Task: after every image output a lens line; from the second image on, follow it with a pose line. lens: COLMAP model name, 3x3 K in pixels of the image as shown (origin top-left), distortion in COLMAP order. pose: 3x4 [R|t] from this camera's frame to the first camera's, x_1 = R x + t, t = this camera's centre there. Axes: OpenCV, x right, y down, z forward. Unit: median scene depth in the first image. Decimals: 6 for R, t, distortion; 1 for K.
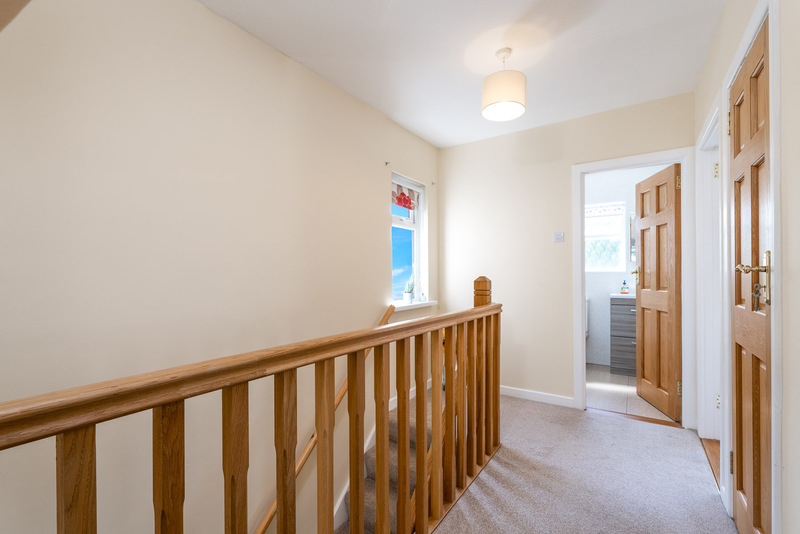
lens RADIAL K [[352.0, 0, 401.6], [0, 352.0, 274.8], [0, 0, 1]] dist [0.000175, 0.000059]
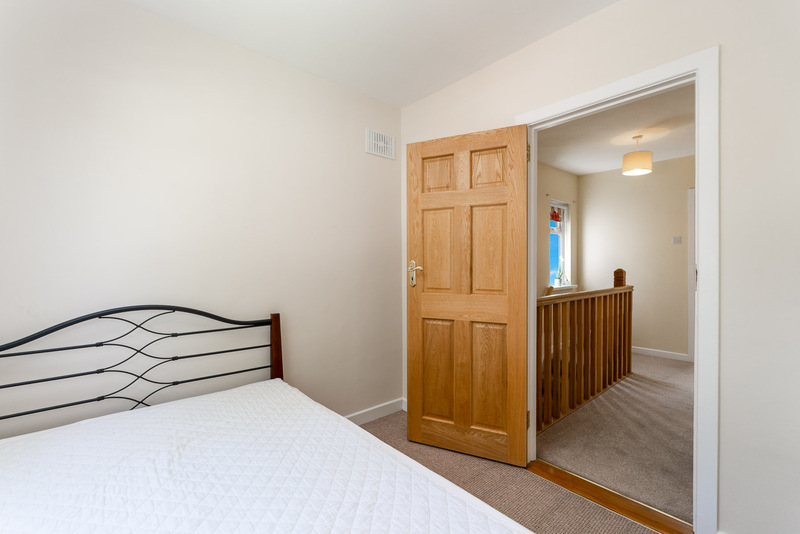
lens RADIAL K [[354.5, 0, 400.0], [0, 354.5, 267.0], [0, 0, 1]] dist [0.001179, -0.000279]
pose [[0.966572, 0.002718, -0.256381, -0.289168], [0.000124, 0.999939, 0.011065, -0.018314], [0.256395, -0.010727, 0.966512, -0.734269]]
